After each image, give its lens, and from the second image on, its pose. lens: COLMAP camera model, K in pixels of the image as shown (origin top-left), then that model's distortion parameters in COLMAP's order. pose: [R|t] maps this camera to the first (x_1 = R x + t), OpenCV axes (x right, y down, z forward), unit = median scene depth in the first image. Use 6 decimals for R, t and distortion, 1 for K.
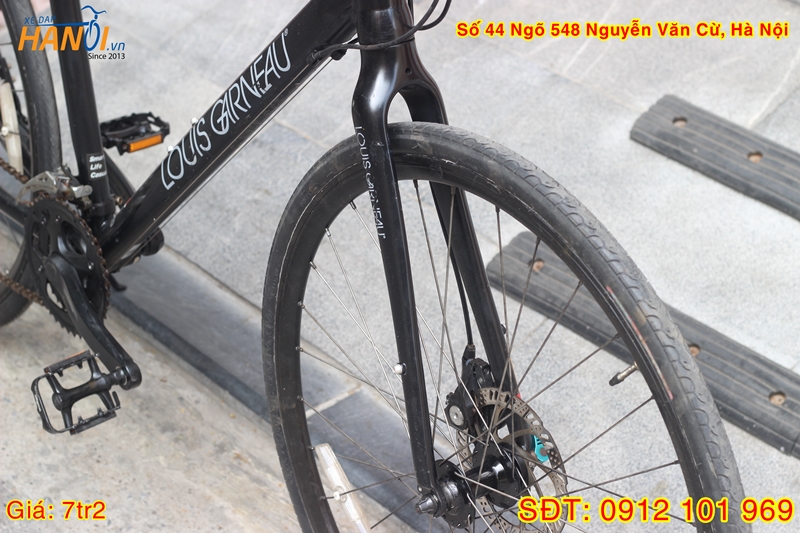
lens RADIAL K [[1882.6, 0, 399.2], [0, 1882.6, 265.6], [0, 0, 1]] dist [-0.116594, 0.000000]
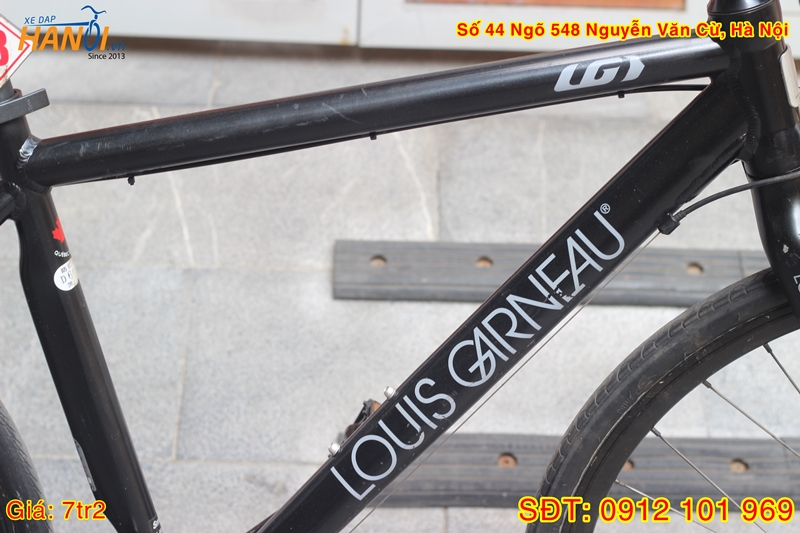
lens RADIAL K [[1882.6, 0, 396.9], [0, 1882.6, 268.0], [0, 0, 1]] dist [-0.116594, 0.000000]
pose [[0.685374, -0.328661, 0.649803, -0.616703], [0.386884, 0.920338, 0.057431, -0.176355], [-0.616914, 0.212037, 0.757930, 0.467578]]
